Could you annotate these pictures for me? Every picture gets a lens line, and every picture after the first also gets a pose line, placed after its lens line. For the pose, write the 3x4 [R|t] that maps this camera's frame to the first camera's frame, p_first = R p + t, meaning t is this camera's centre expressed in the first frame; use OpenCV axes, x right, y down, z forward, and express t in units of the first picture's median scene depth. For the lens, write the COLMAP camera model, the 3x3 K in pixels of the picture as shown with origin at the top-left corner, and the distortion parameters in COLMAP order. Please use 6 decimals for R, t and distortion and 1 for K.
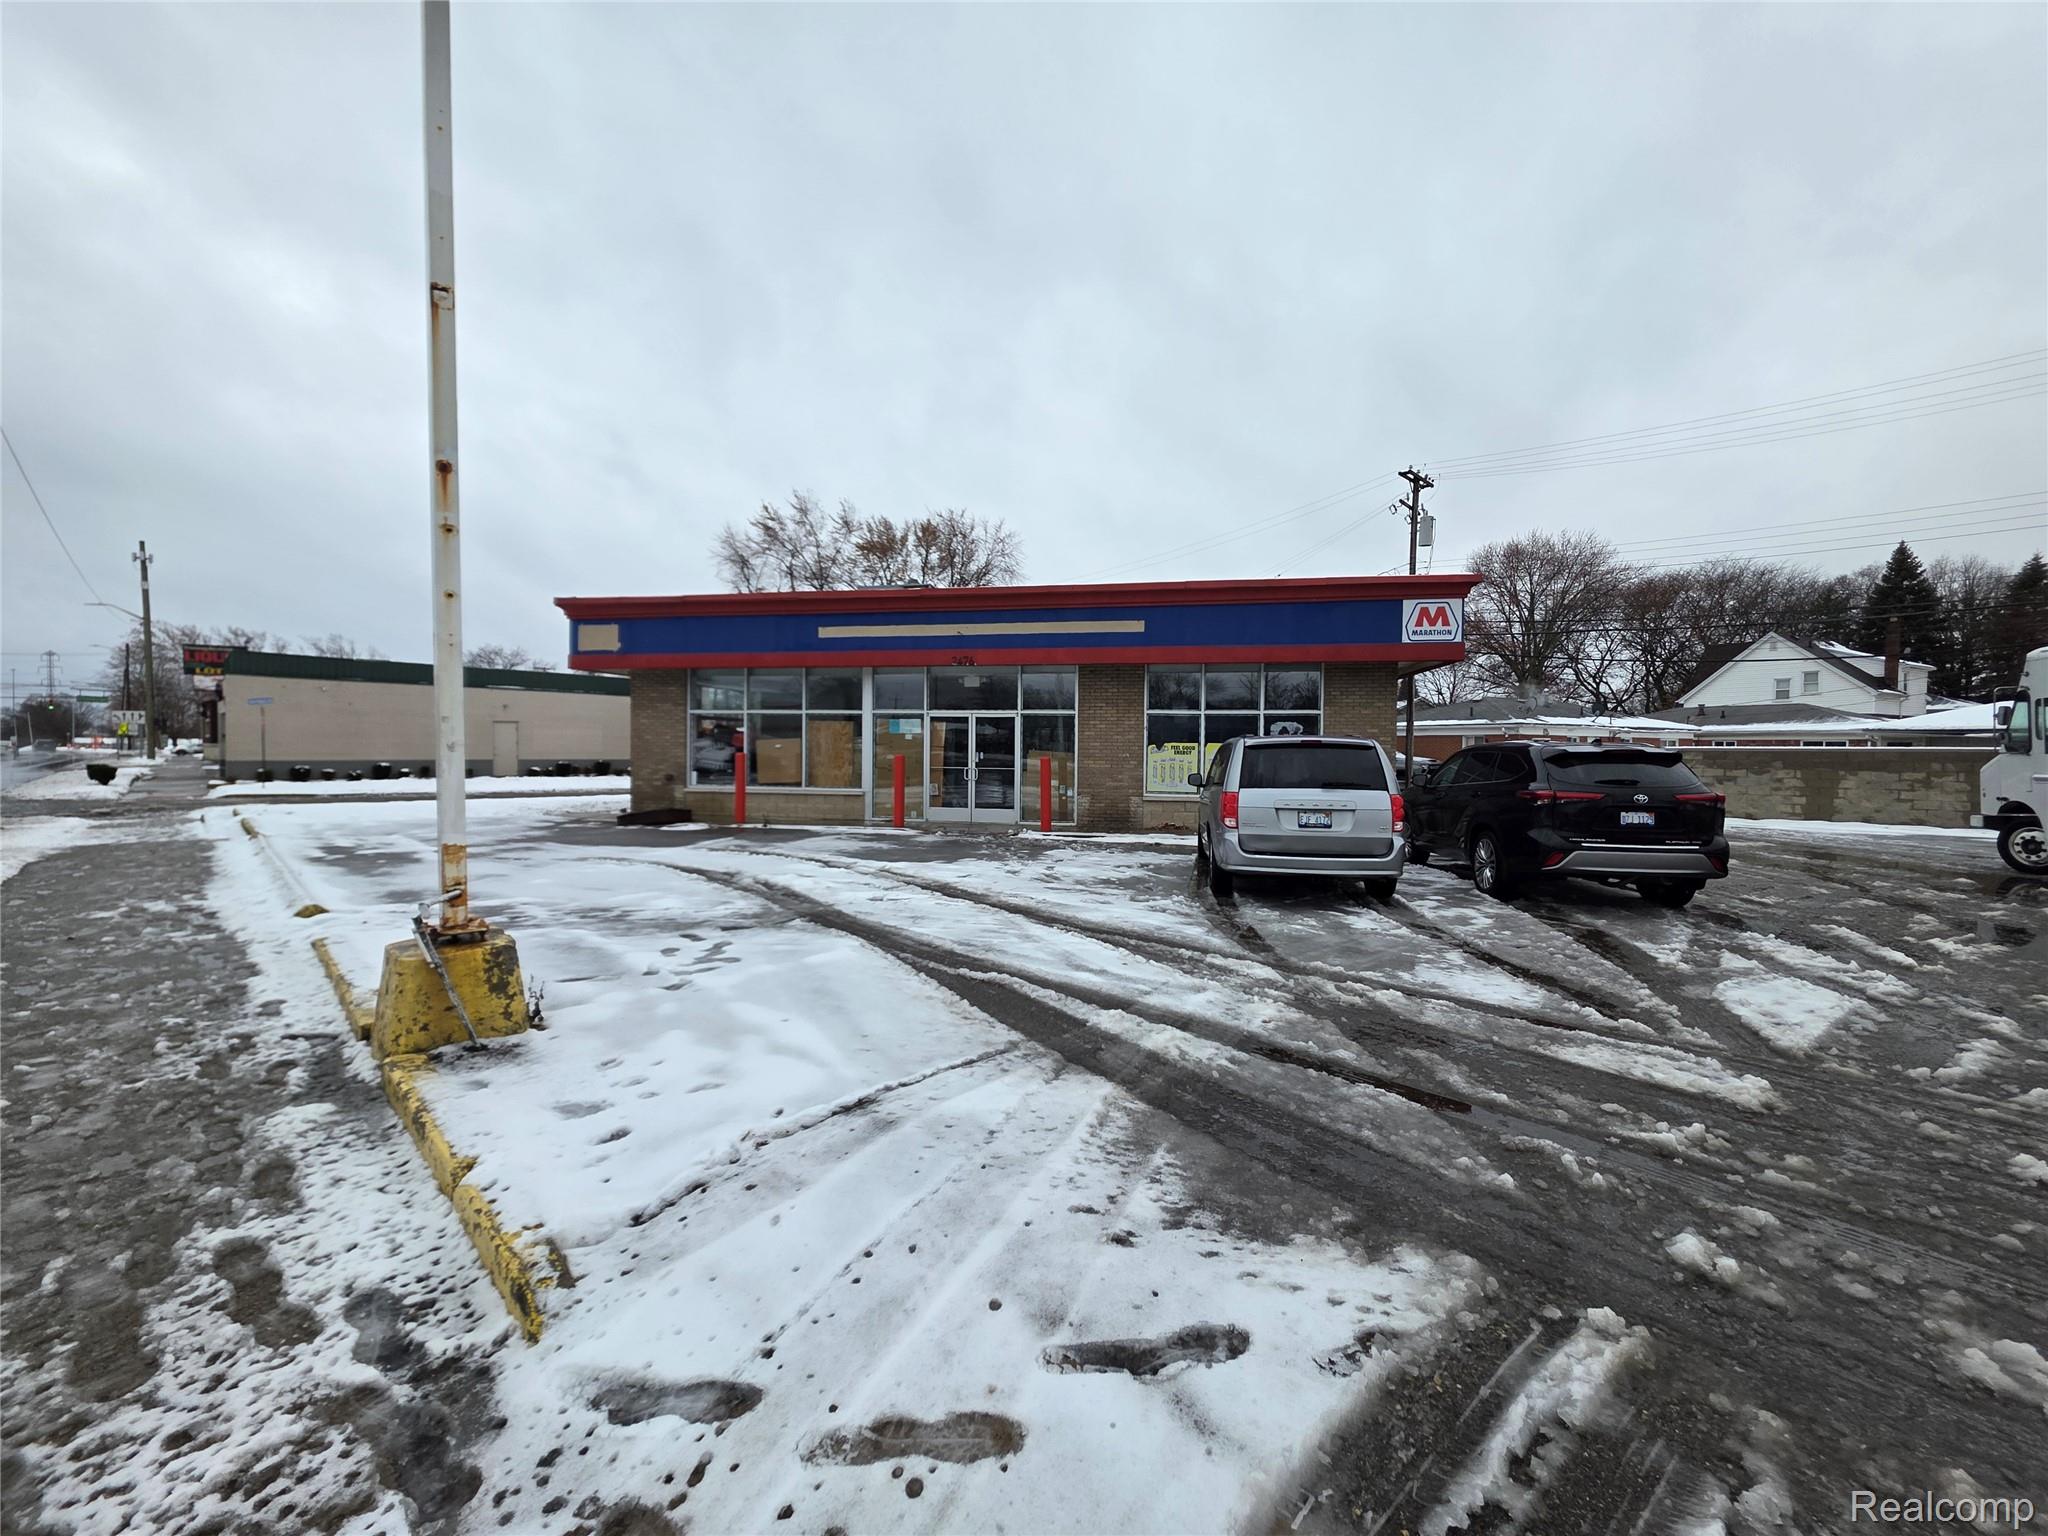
lens RADIAL K [[819.2, 0, 1024.0], [0, 819.2, 768.0], [0, 0, 1]] dist [-0.000172, -0.000066]
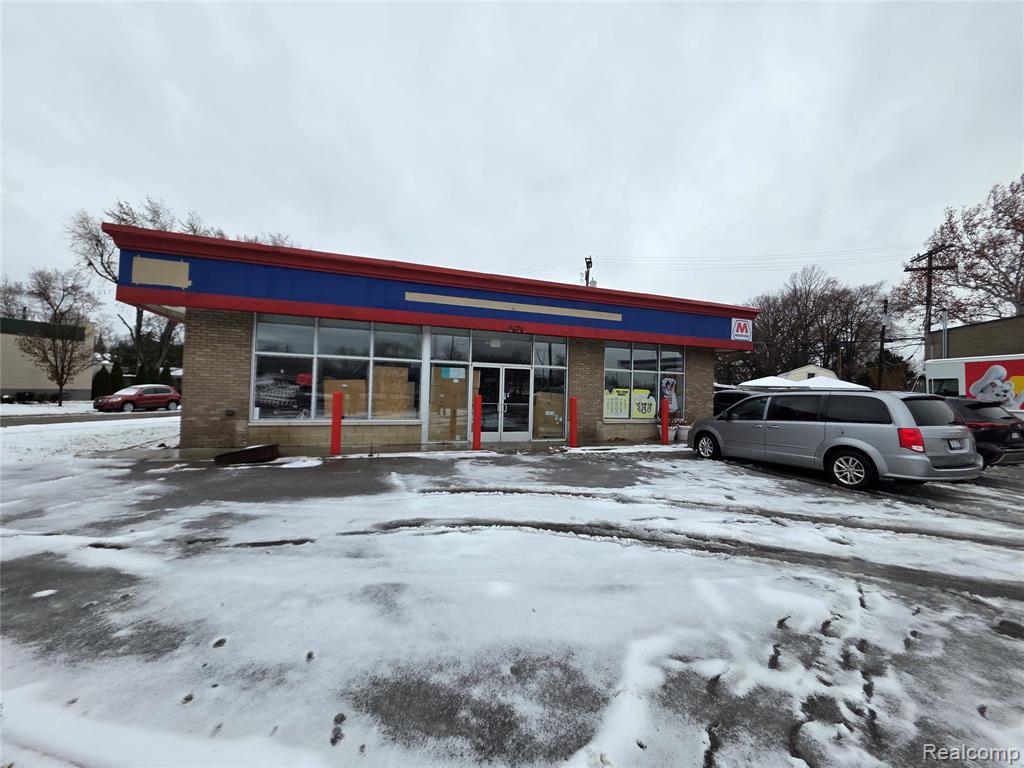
lens RADIAL K [[409.6, 0, 512.0], [0, 409.6, 384.0], [0, 0, 1]] dist [-0.000172, -0.000066]
pose [[0.860355, 0.019977, 0.509304, -0.414935], [-0.006772, 0.999591, -0.027768, -0.014857], [-0.509651, 0.020441, 0.860139, 0.372572]]
